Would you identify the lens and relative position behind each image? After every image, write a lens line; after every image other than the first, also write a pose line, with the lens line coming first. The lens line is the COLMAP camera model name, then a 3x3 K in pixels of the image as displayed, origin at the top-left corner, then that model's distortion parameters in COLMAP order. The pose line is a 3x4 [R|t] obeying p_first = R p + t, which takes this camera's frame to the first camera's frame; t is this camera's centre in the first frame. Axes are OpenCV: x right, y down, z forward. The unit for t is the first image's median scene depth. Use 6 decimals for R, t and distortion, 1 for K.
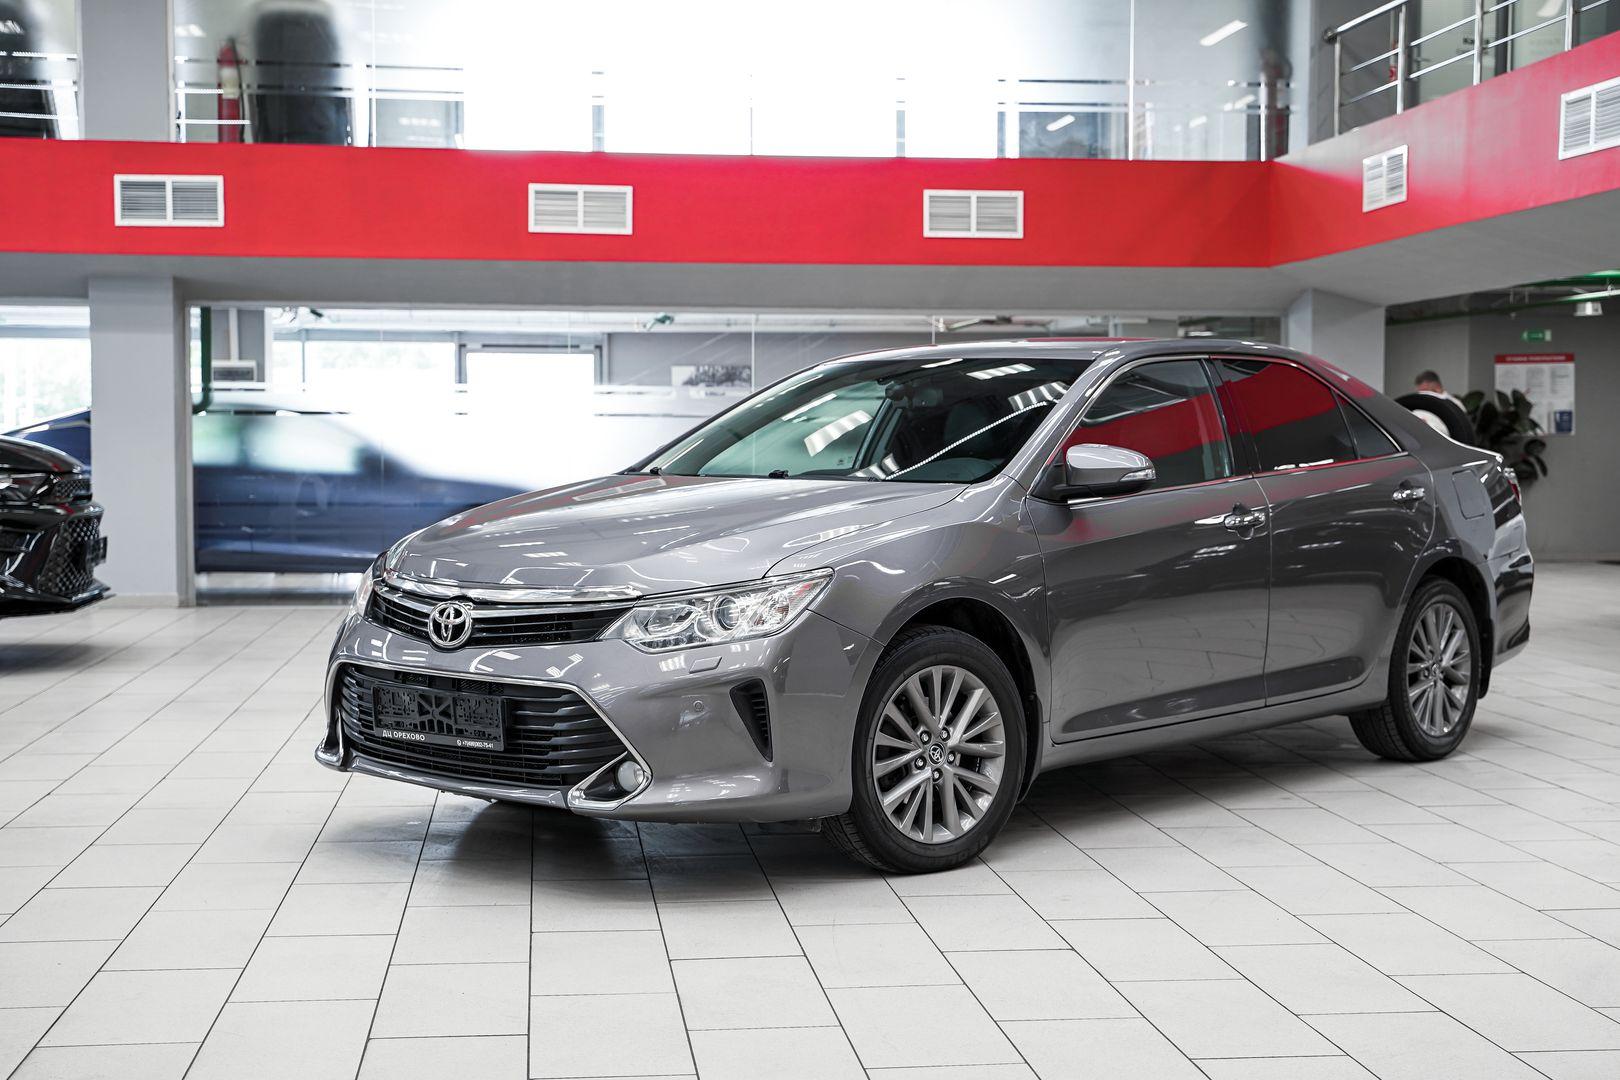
lens RADIAL K [[2204.1, 0, 877.6], [0, 2204.1, 565.1], [0, 0, 1]] dist [0.053243, 0.000000]
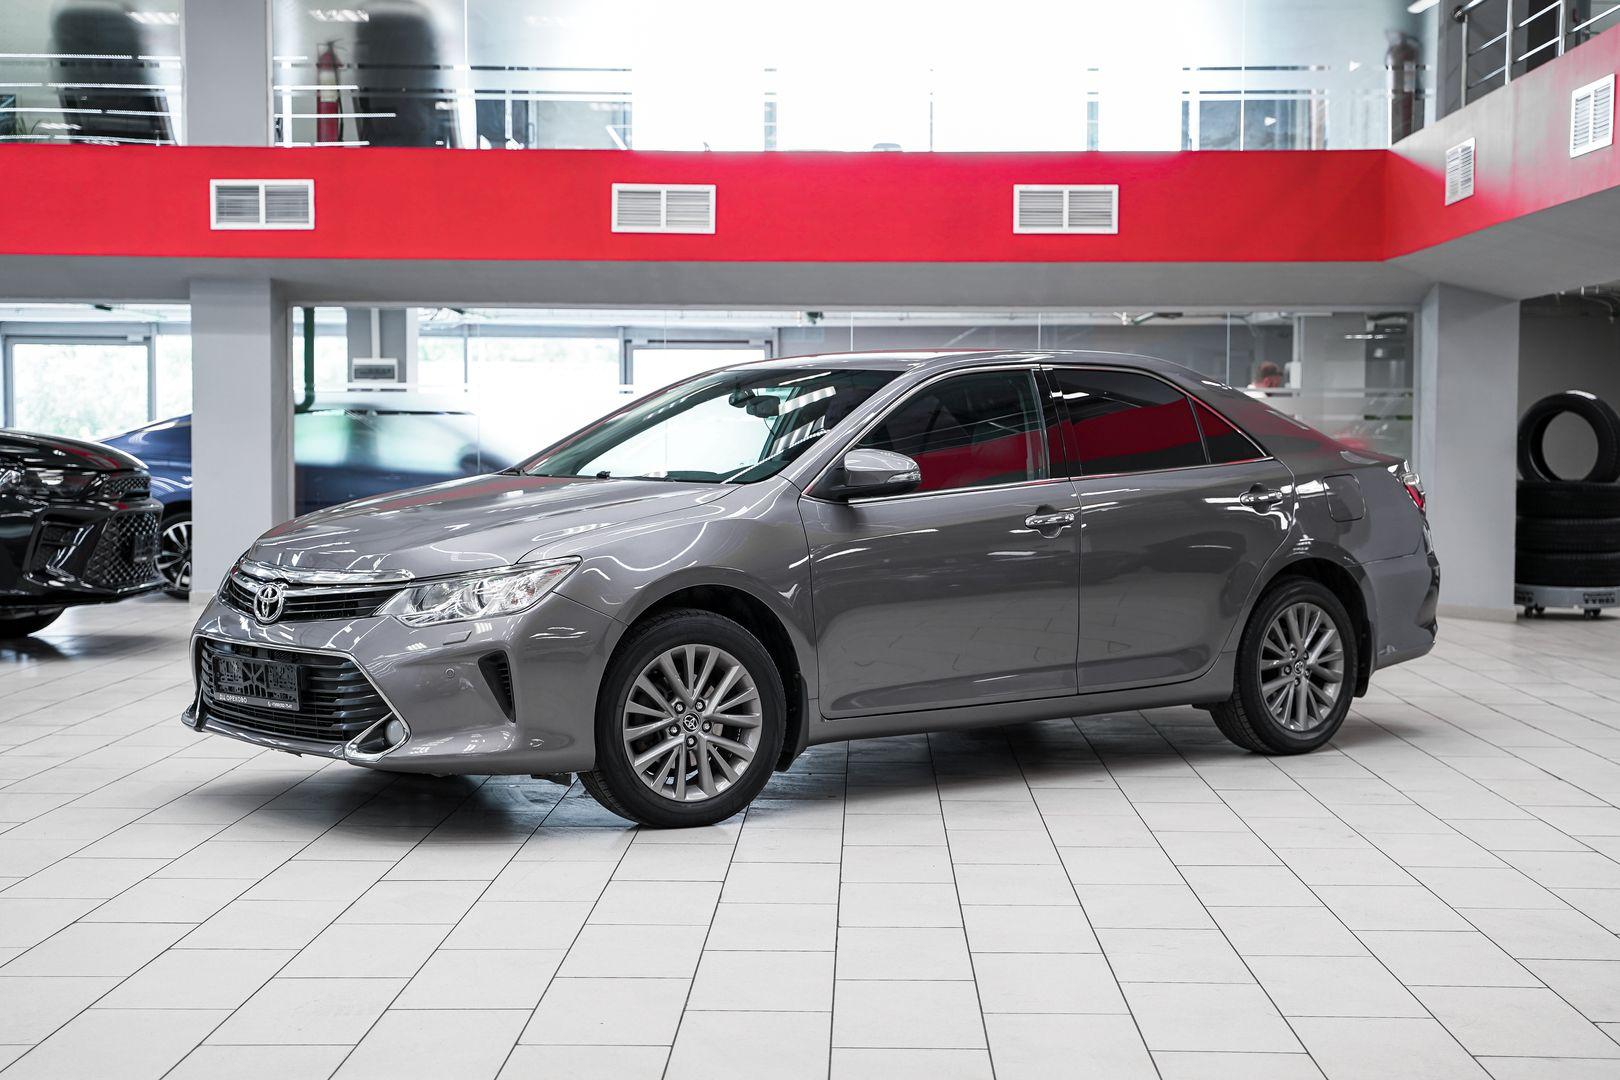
lens RADIAL K [[2394.7, 0, 824.5], [0, 2394.7, 557.0], [0, 0, 1]] dist [0.097114, 0.000000]
pose [[0.992082, 0.009098, -0.125266, 0.165436], [-0.010035, 0.999926, -0.006851, 0.005606], [0.125194, 0.008054, 0.992100, -0.141227]]
